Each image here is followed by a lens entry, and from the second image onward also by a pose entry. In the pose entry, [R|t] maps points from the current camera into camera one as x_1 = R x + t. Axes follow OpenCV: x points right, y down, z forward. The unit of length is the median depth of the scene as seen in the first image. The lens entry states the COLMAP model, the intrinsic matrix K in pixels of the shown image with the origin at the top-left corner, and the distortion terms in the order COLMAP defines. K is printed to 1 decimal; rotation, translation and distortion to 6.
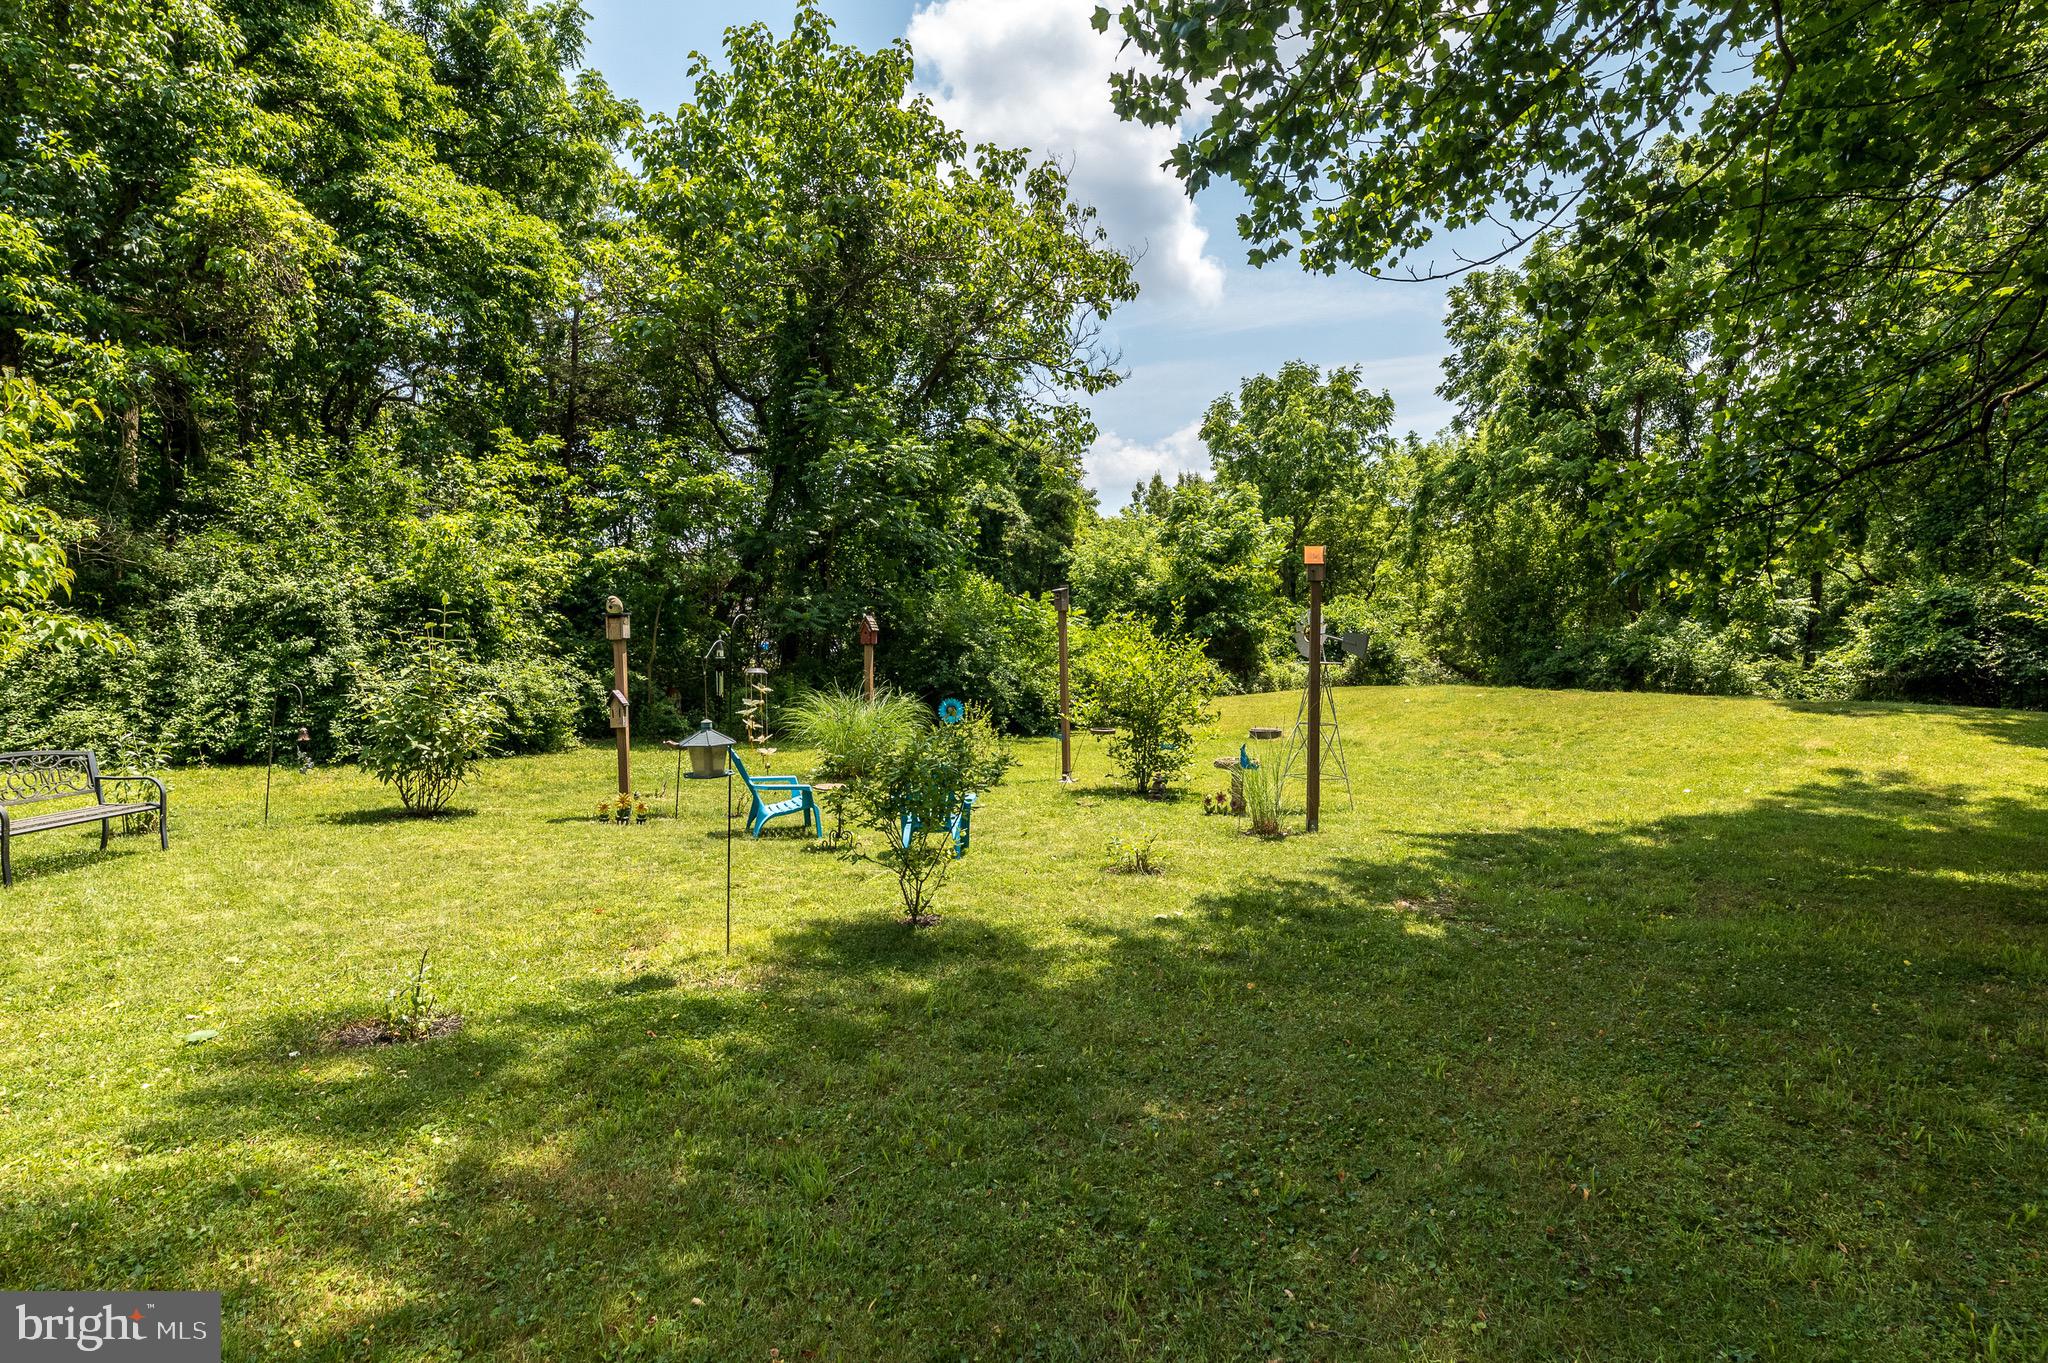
lens RADIAL K [[1063.9, 0, 1017.1], [0, 1063.9, 676.1], [0, 0, 1]] dist [0.002527, 0.002437]
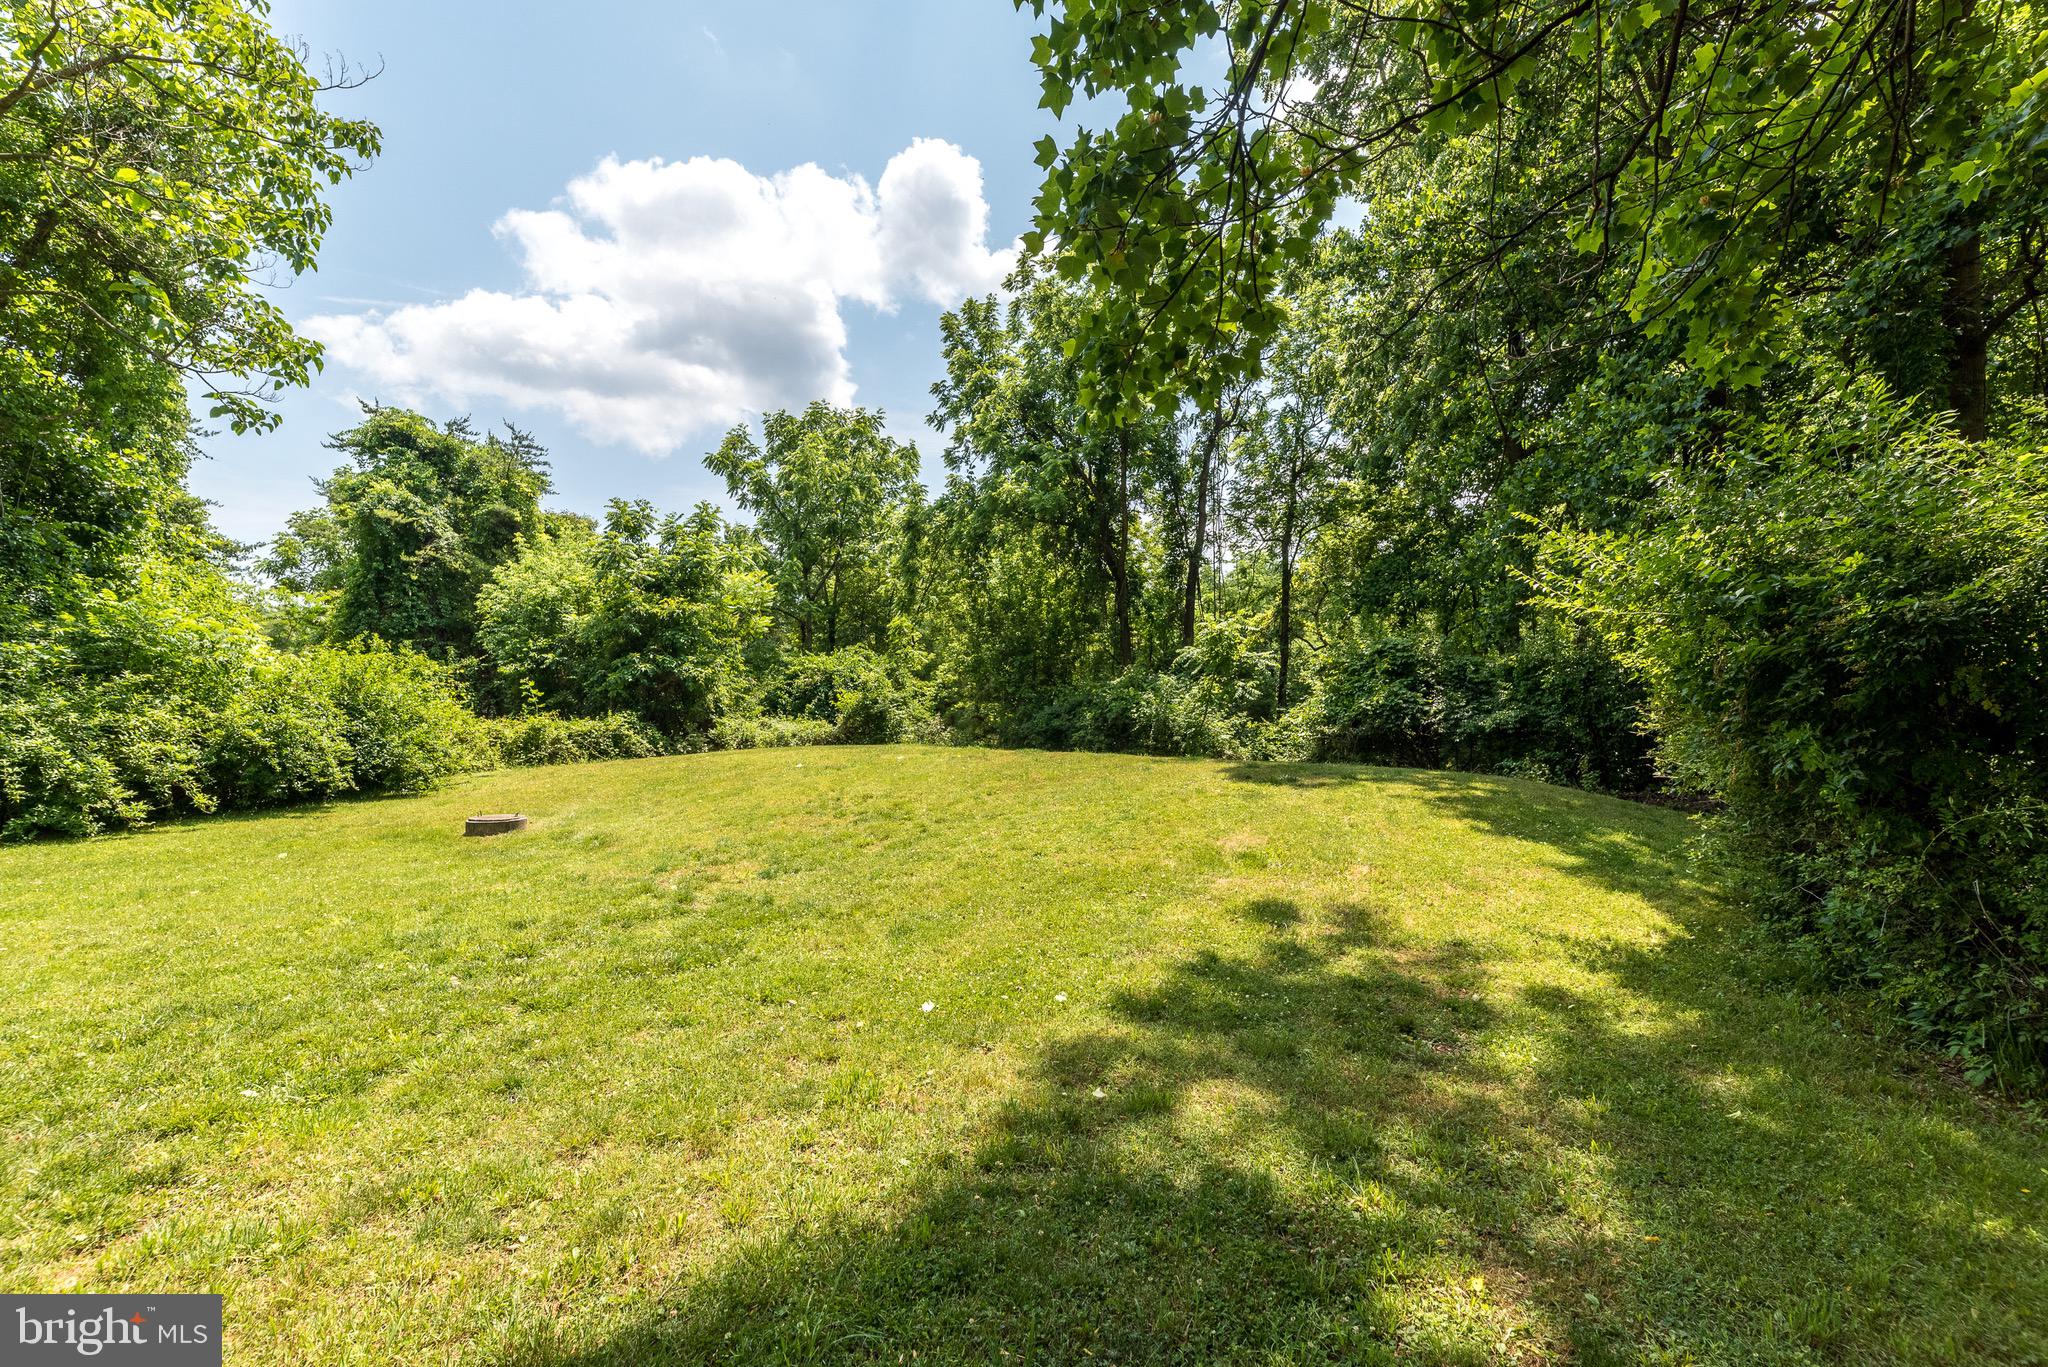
lens RADIAL K [[874.7, 0, 1028.0], [0, 874.7, 693.2], [0, 0, 1]] dist [-0.012779, 0.001043]
pose [[0.942866, 0.016417, 0.332768, 0.271796], [0.000484, 0.998717, -0.050643, 0.003103], [-0.333172, 0.047911, 0.941648, 0.331726]]
